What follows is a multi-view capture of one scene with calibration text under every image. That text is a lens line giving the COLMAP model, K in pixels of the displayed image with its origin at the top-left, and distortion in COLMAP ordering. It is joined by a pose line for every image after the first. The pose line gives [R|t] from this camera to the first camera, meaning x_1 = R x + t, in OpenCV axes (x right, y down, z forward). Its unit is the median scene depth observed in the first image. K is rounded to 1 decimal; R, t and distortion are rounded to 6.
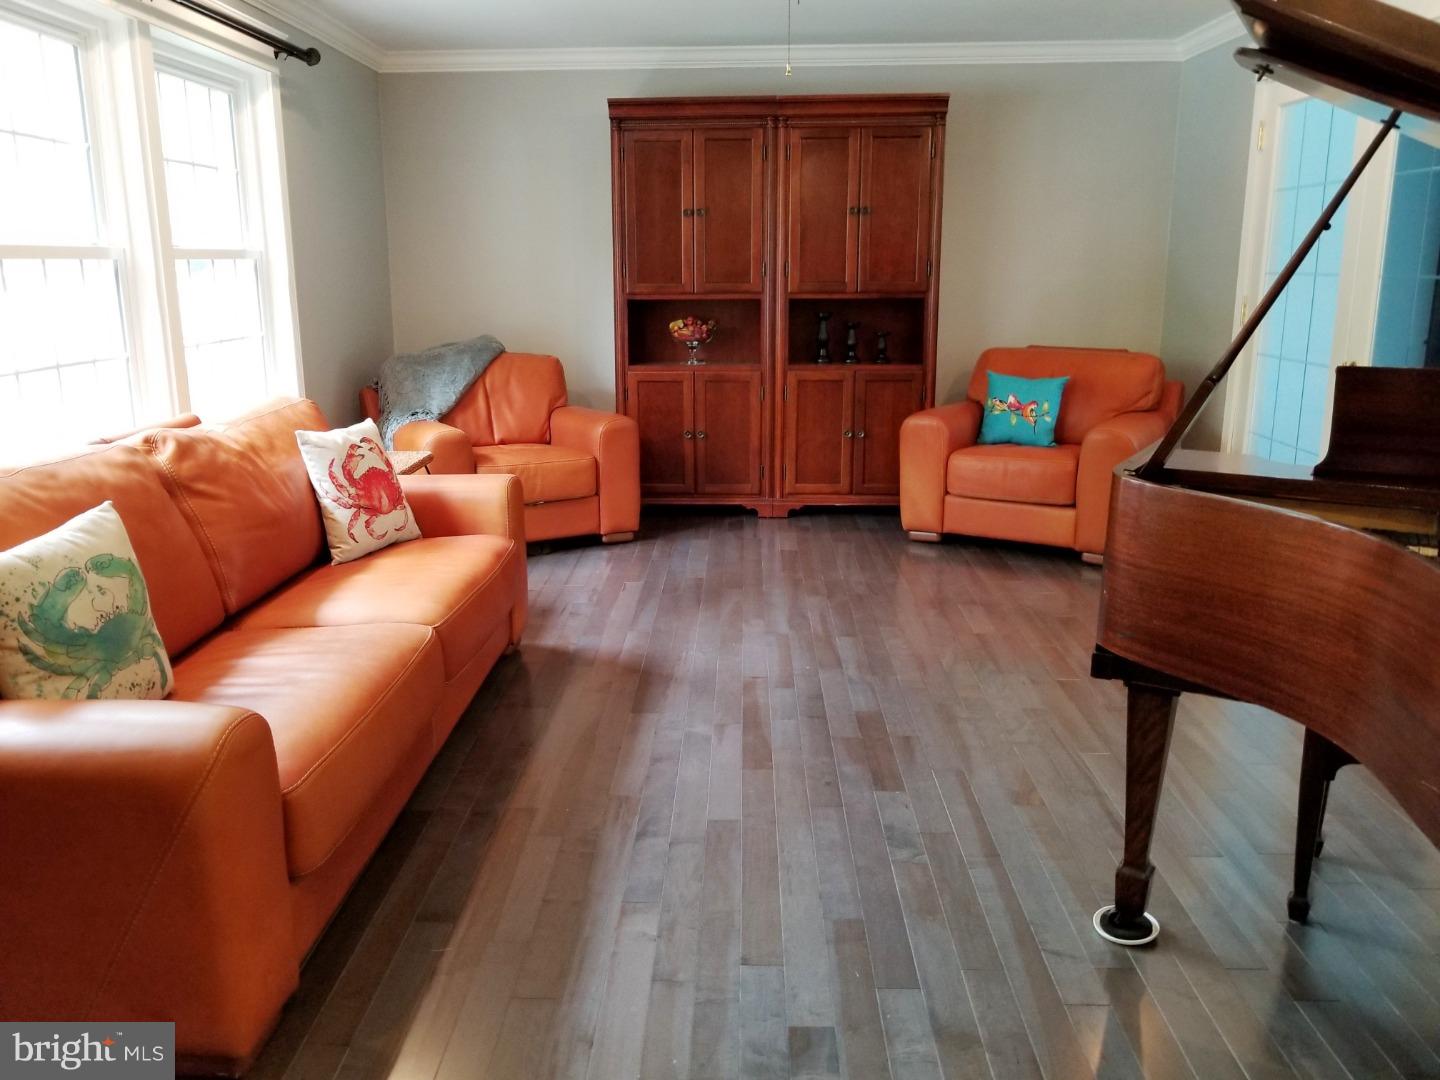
lens RADIAL K [[1137.6, 0, 713.5], [0, 1137.6, 518.5], [0, 0, 1]] dist [0.001343, -0.003607]
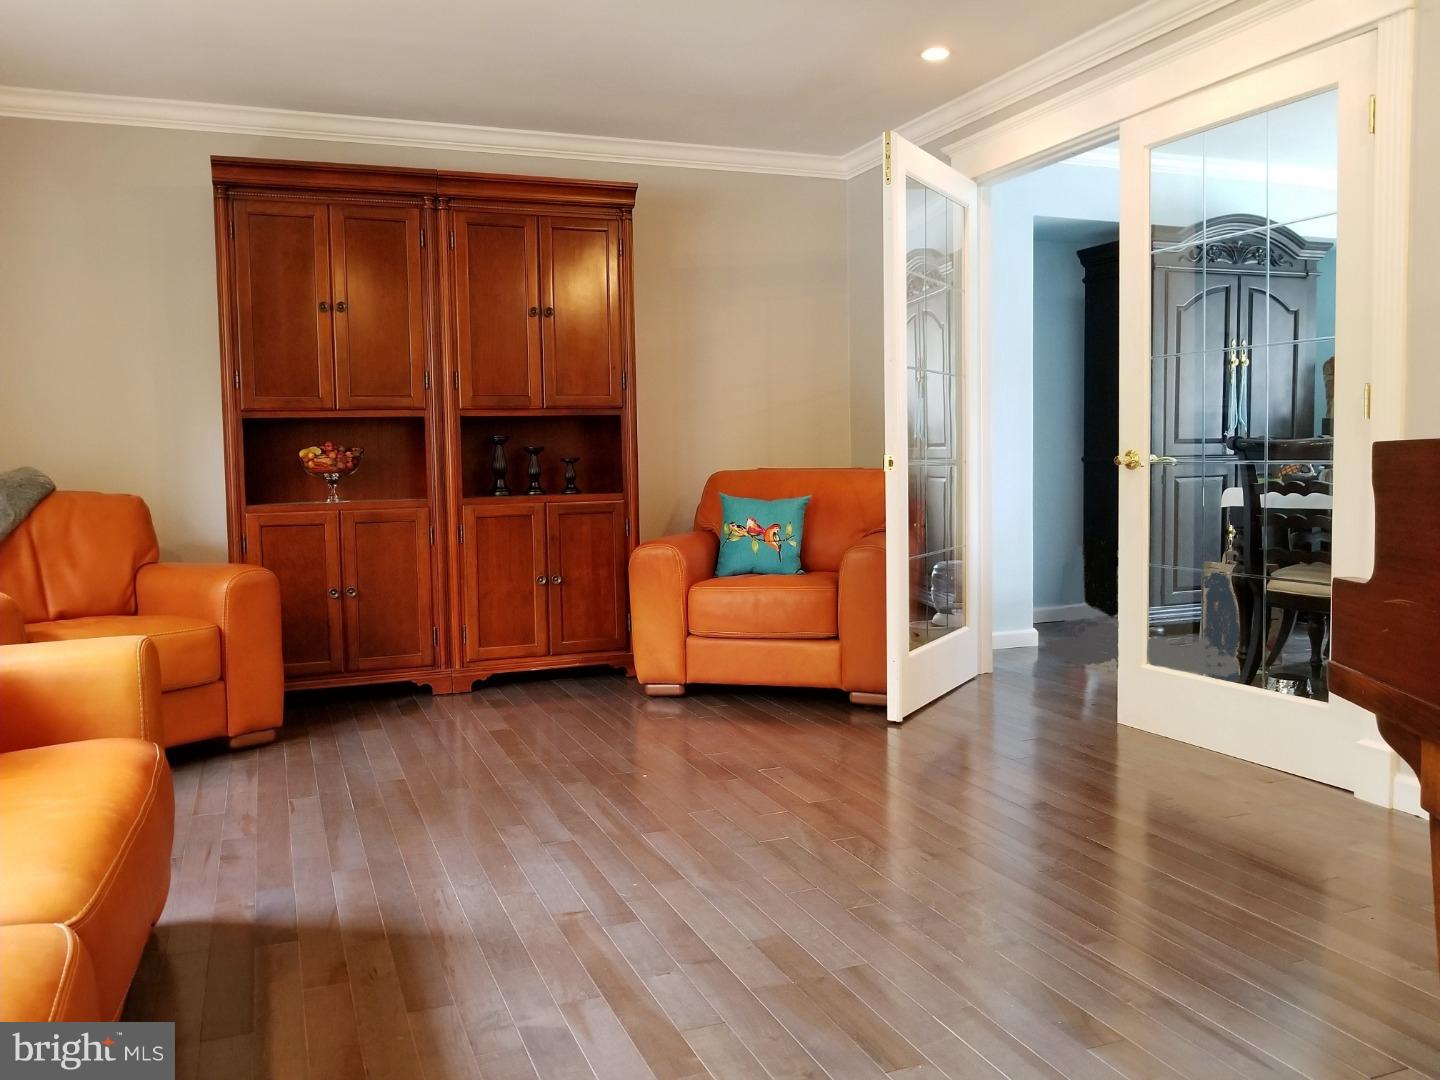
lens RADIAL K [[1137.6, 0, 713.5], [0, 1137.6, 518.5], [0, 0, 1]] dist [0.001343, -0.003607]
pose [[0.918783, -0.037456, 0.392982, -0.090454], [0.101816, 0.984292, -0.144229, 0.012383], [-0.381407, 0.172527, 0.908165, 0.220889]]
